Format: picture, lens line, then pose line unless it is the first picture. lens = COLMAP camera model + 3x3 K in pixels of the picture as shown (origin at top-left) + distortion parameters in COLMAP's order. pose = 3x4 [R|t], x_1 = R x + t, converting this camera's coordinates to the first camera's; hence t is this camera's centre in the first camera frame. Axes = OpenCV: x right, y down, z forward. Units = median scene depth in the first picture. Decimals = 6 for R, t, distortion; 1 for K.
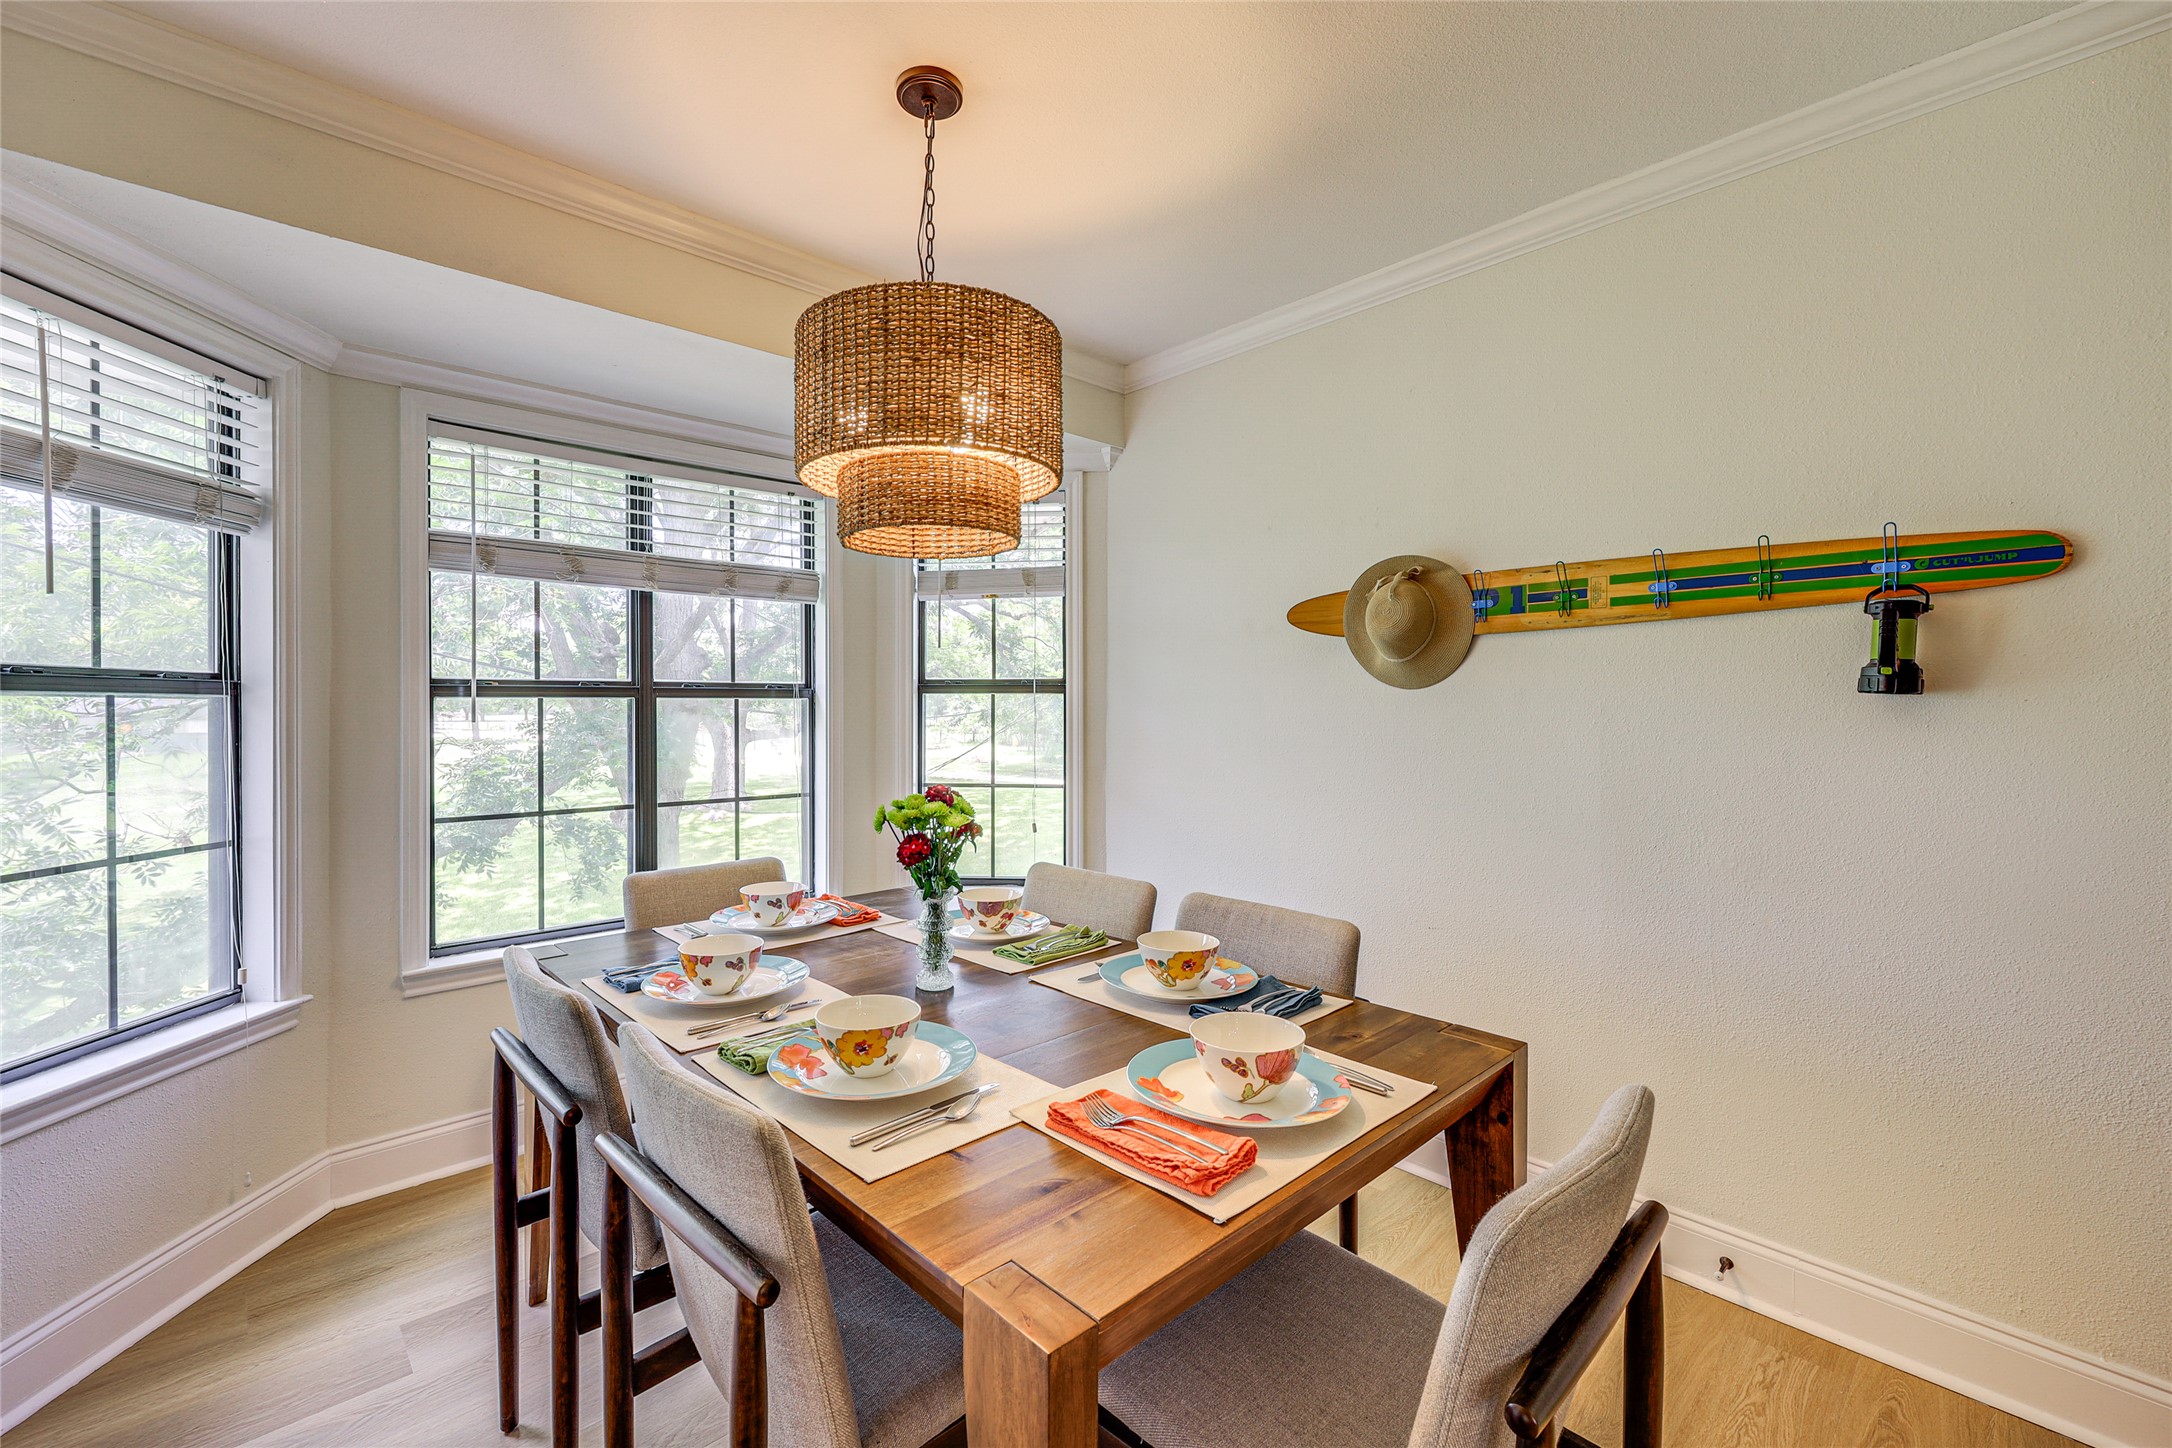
lens RADIAL K [[915.9, 0, 1005.4], [0, 915.9, 712.8], [0, 0, 1]] dist [0.000047, 0.000016]
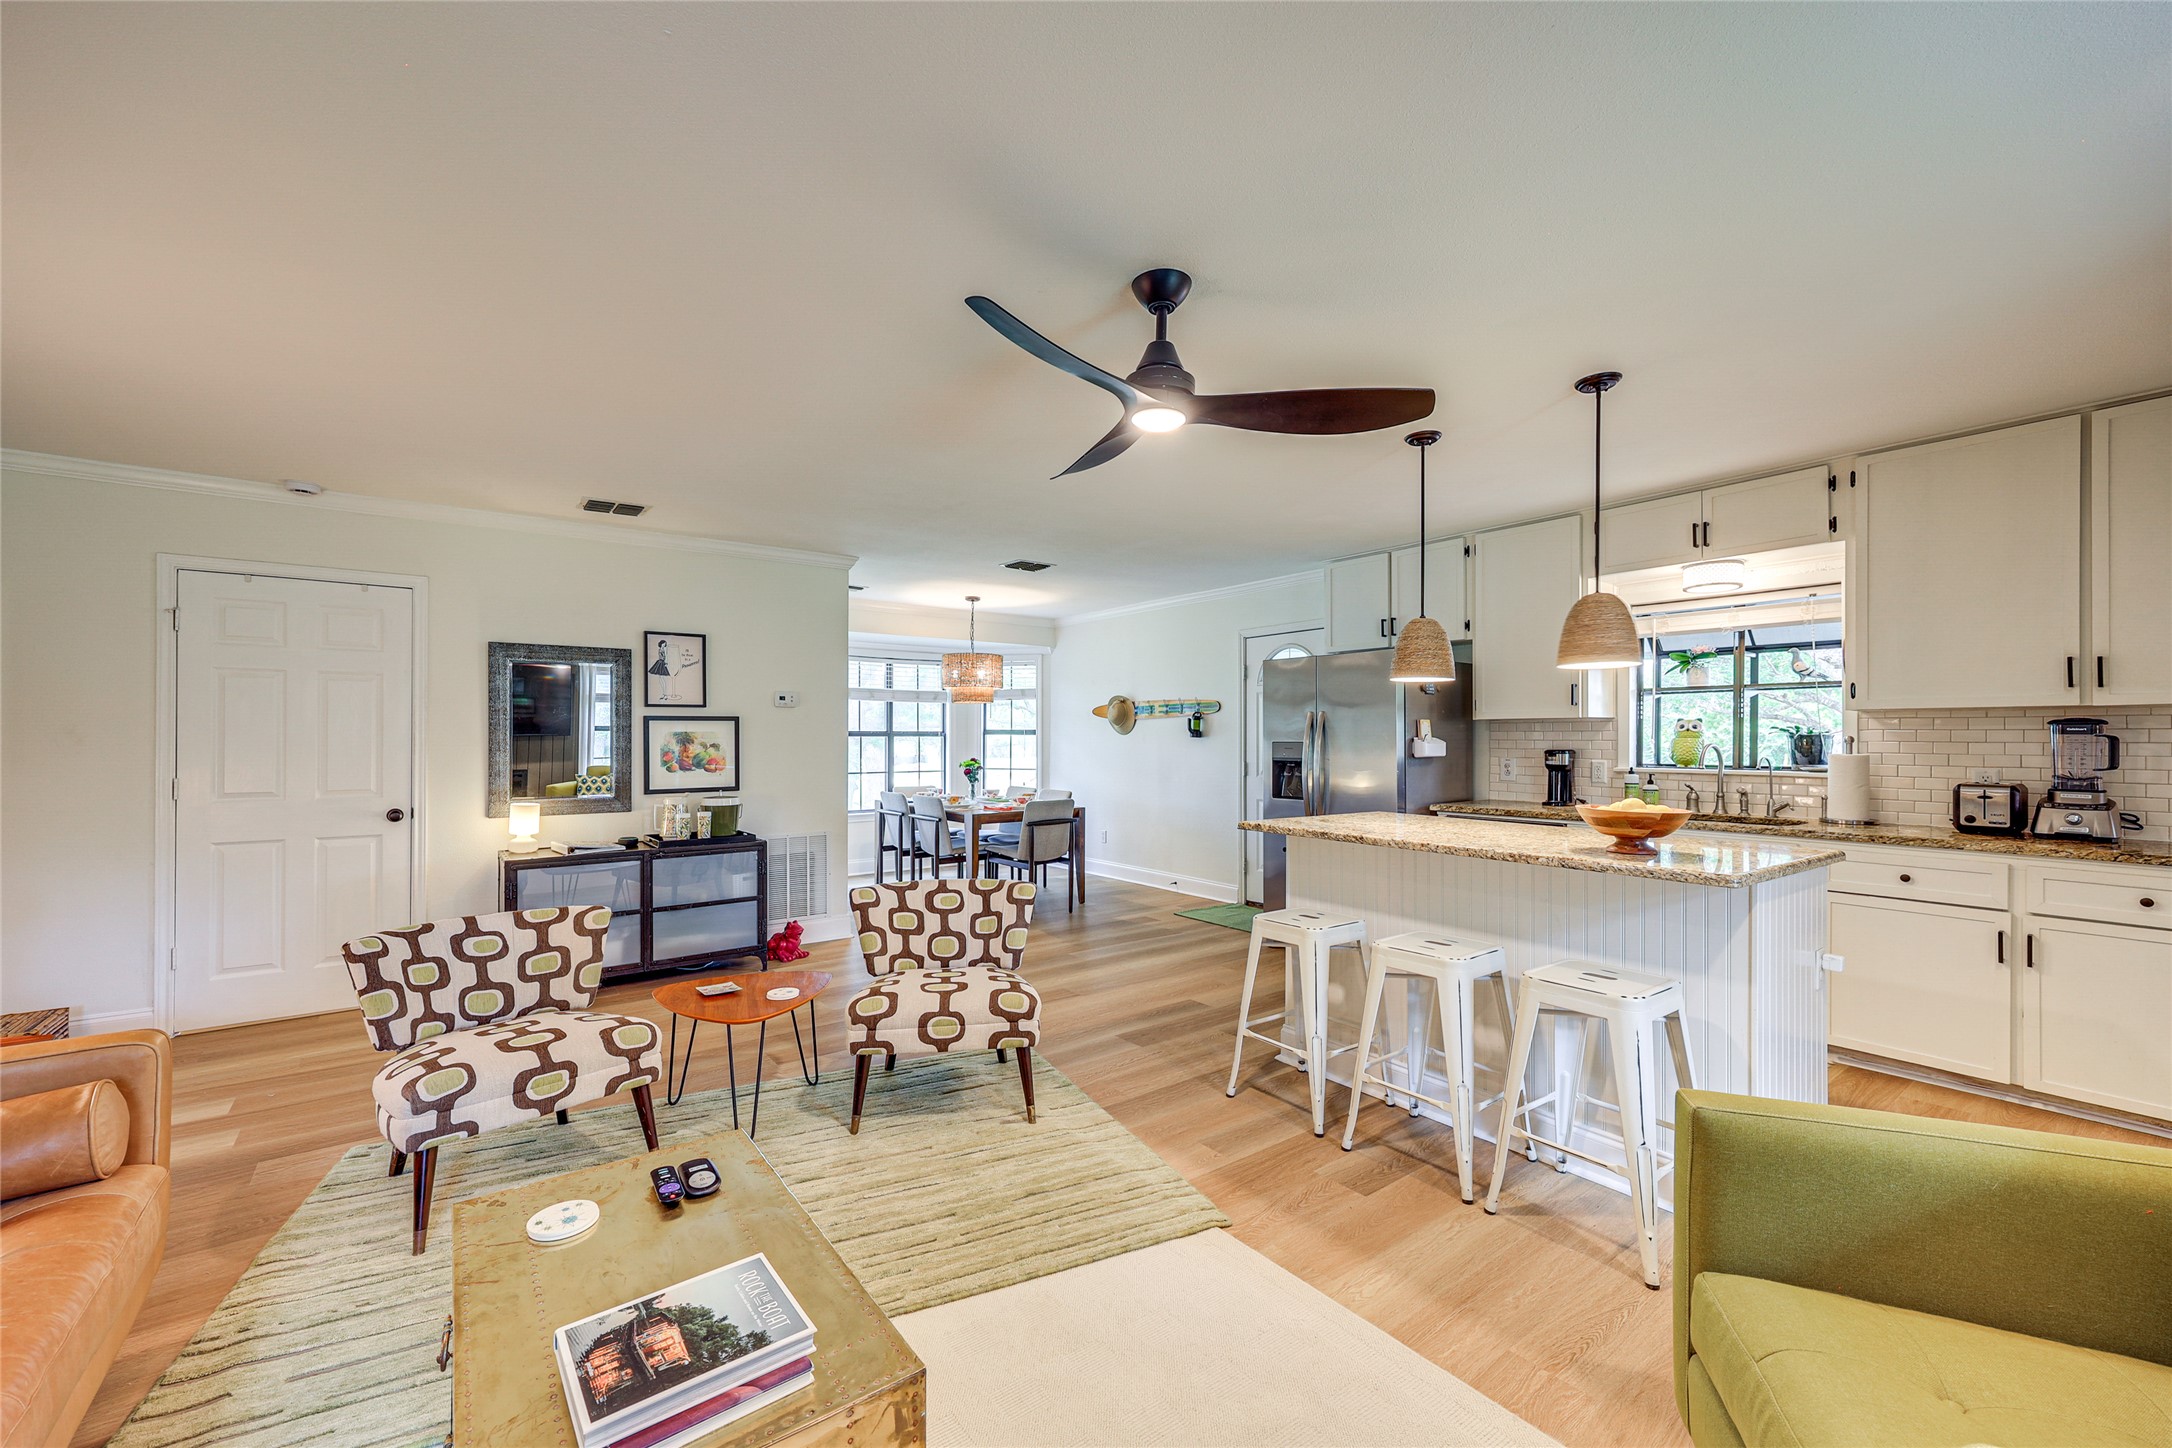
lens RADIAL K [[869.7, 0, 1090.2], [0, 869.7, 730.5], [0, 0, 1]] dist [0.000259, 0.000000]
pose [[0.998752, 0.003112, -0.049852, 0.404840], [-0.004058, 0.999814, -0.018878, 0.015425], [0.049784, 0.019057, 0.998578, -1.815158]]
